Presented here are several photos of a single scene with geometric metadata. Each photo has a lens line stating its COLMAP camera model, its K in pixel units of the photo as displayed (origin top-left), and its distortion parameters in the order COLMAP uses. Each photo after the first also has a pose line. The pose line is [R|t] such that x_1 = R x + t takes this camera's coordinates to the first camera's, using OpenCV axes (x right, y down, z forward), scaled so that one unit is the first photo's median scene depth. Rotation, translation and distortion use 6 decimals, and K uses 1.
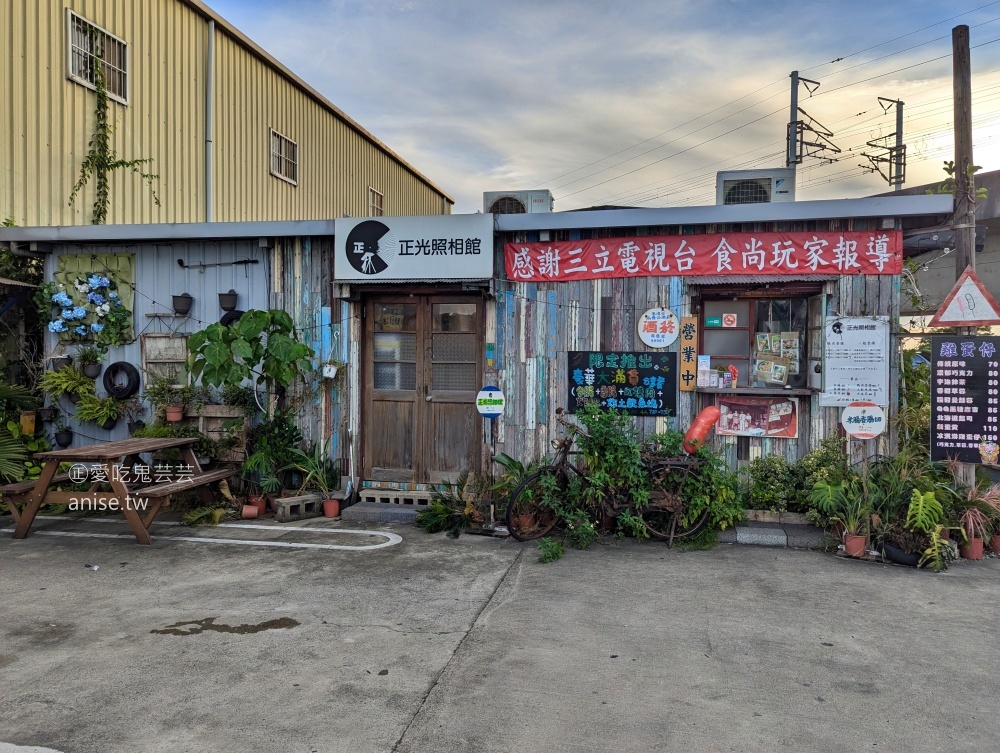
lens RADIAL K [[704.8, 0, 490.1], [0, 704.8, 361.6], [0, 0, 1]] dist [0.032215, -0.019397]
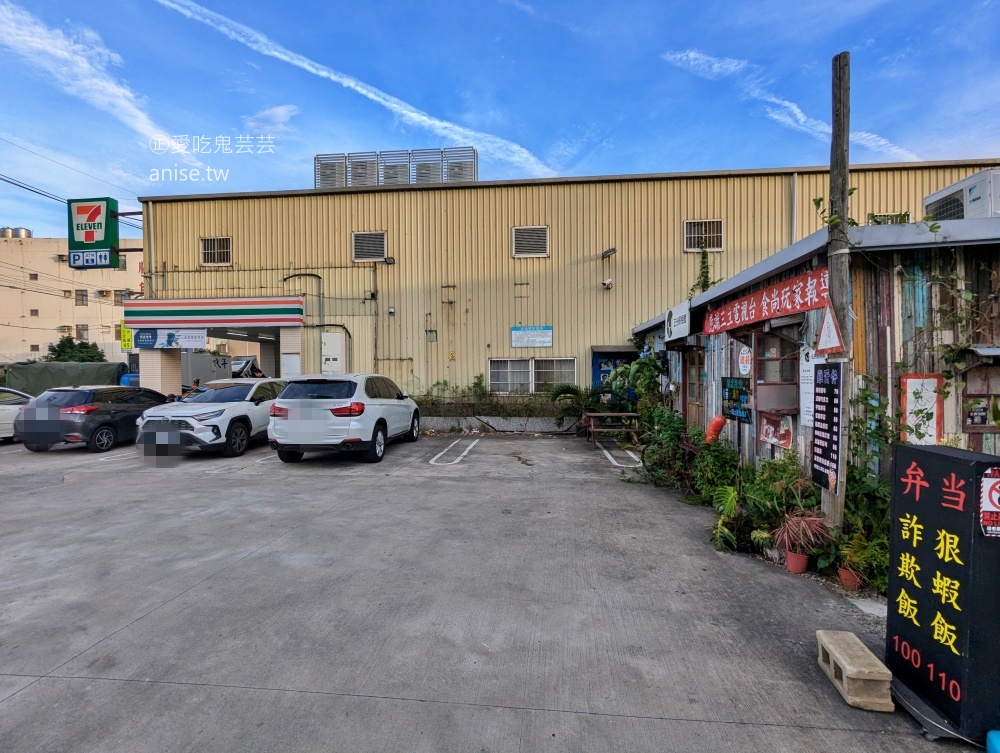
lens RADIAL K [[463.6, 0, 503.4], [0, 463.6, 375.5], [0, 0, 1]] dist [-0.003039, -0.000103]
pose [[0.124683, -0.004420, -0.992187, 1.004823], [-0.007061, 0.999961, -0.005342, -0.009071], [0.992172, 0.007672, 0.124647, 0.362612]]
